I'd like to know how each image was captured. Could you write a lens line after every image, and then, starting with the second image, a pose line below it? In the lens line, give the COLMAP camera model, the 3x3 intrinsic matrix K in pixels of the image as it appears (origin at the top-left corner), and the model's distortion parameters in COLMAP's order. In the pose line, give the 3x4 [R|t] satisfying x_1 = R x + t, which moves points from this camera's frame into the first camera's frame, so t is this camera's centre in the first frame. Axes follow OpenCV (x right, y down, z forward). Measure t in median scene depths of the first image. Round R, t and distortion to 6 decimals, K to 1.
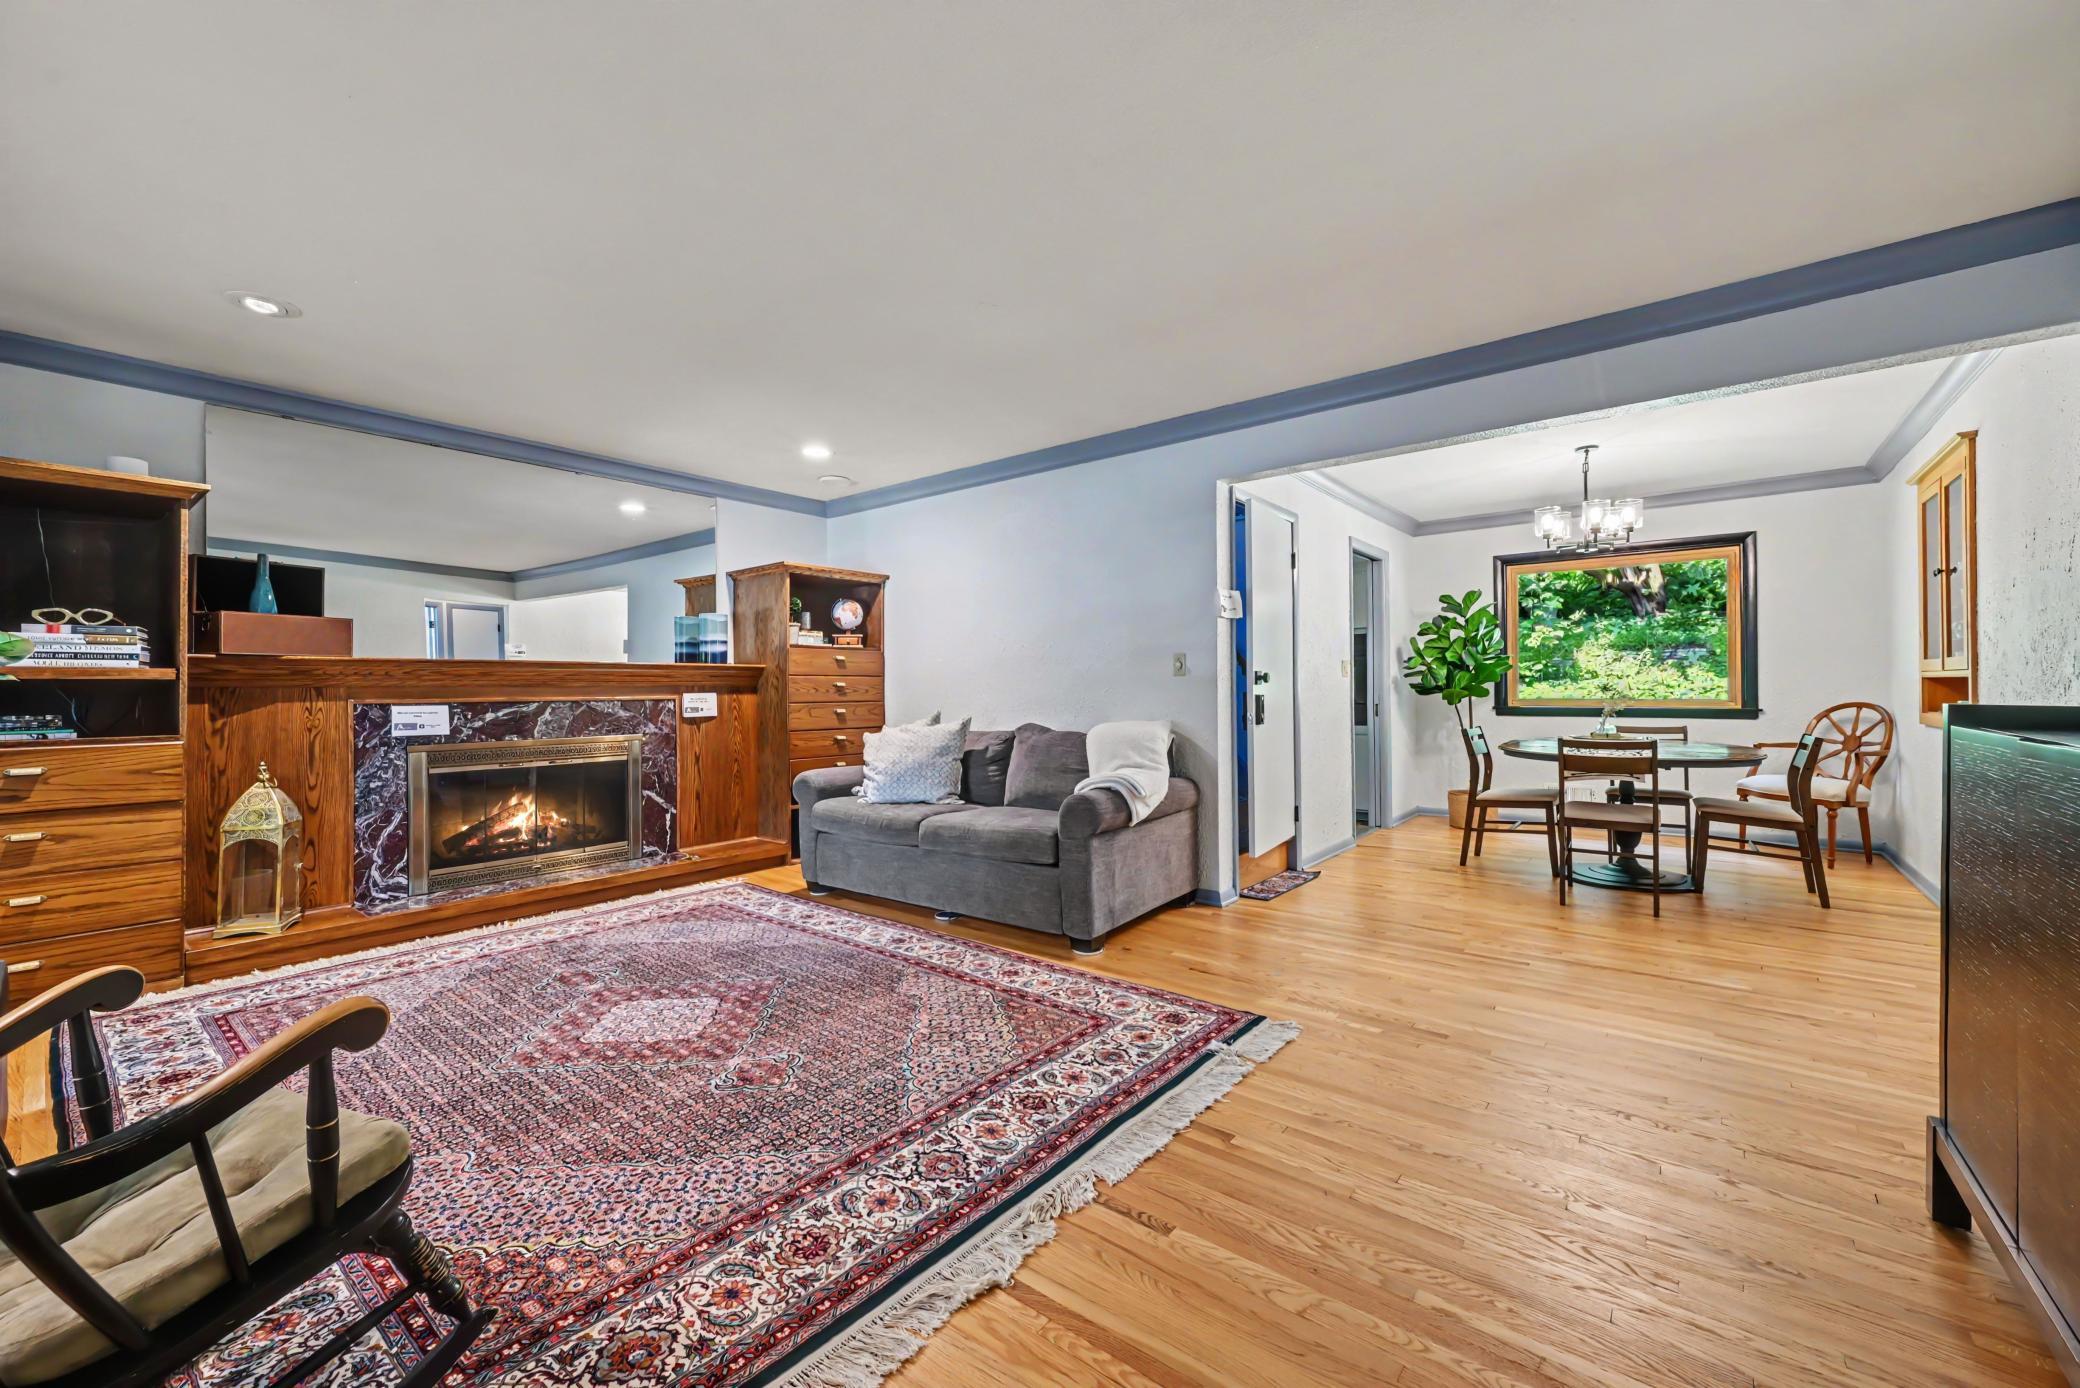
lens RADIAL K [[815.3, 0, 1030.0], [0, 815.3, 693.8], [0, 0, 1]] dist [-0.001555, -0.000110]
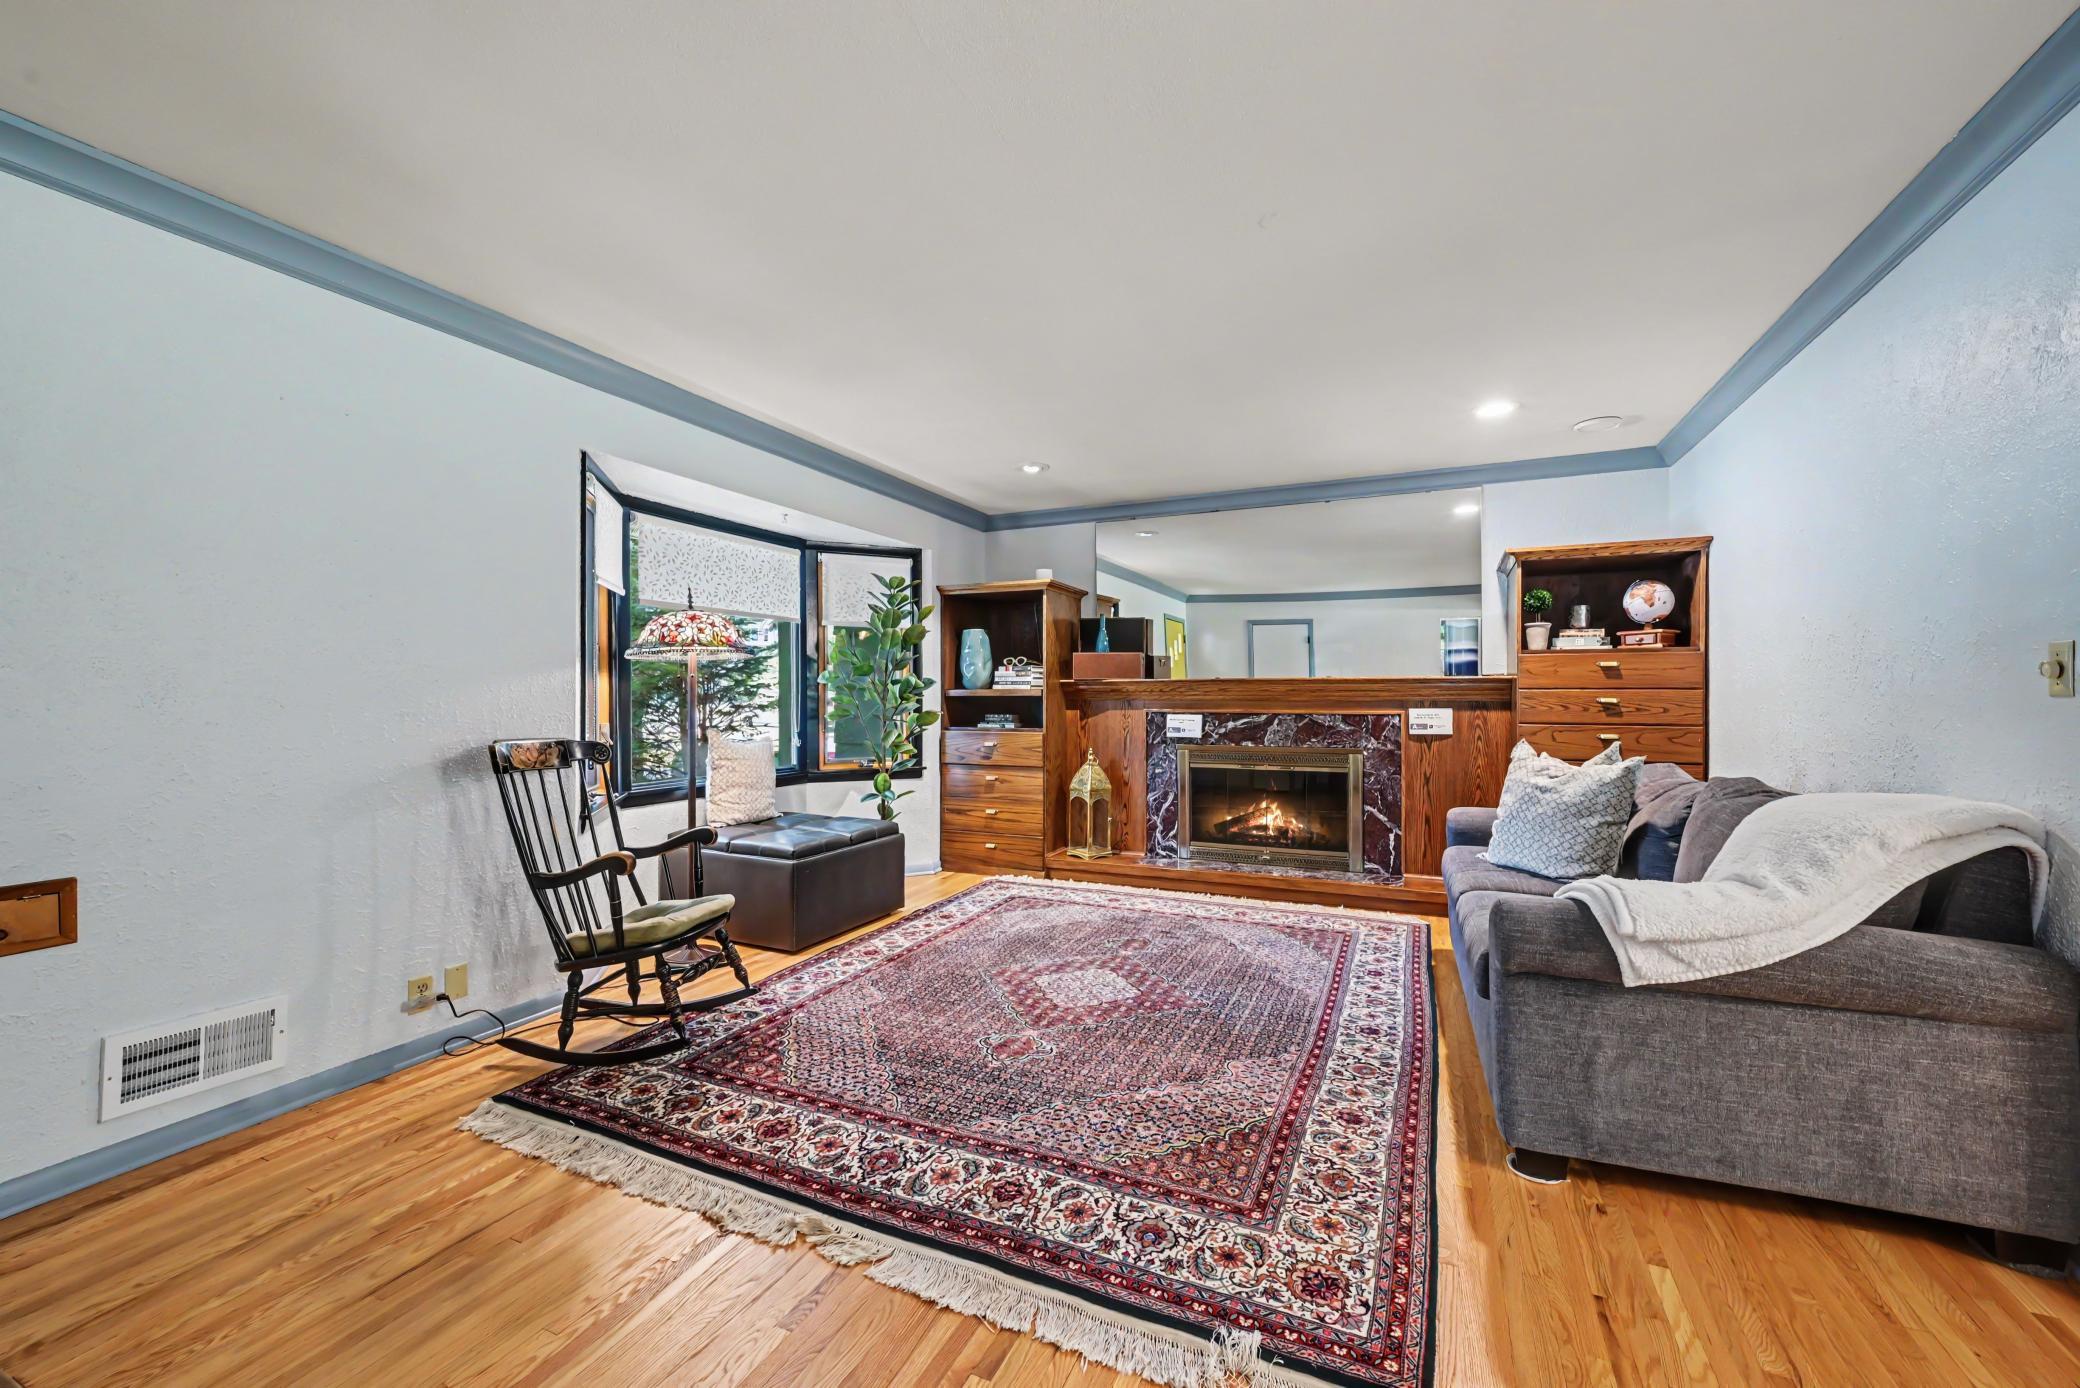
lens RADIAL K [[815.3, 0, 1031.8], [0, 815.3, 686.9], [0, 0, 1]] dist [-0.001555, -0.000110]
pose [[0.258508, -0.001641, -0.966008, 0.566972], [-0.006288, 0.999975, -0.003381, -0.029698], [0.965989, 0.006948, 0.258491, 0.516226]]
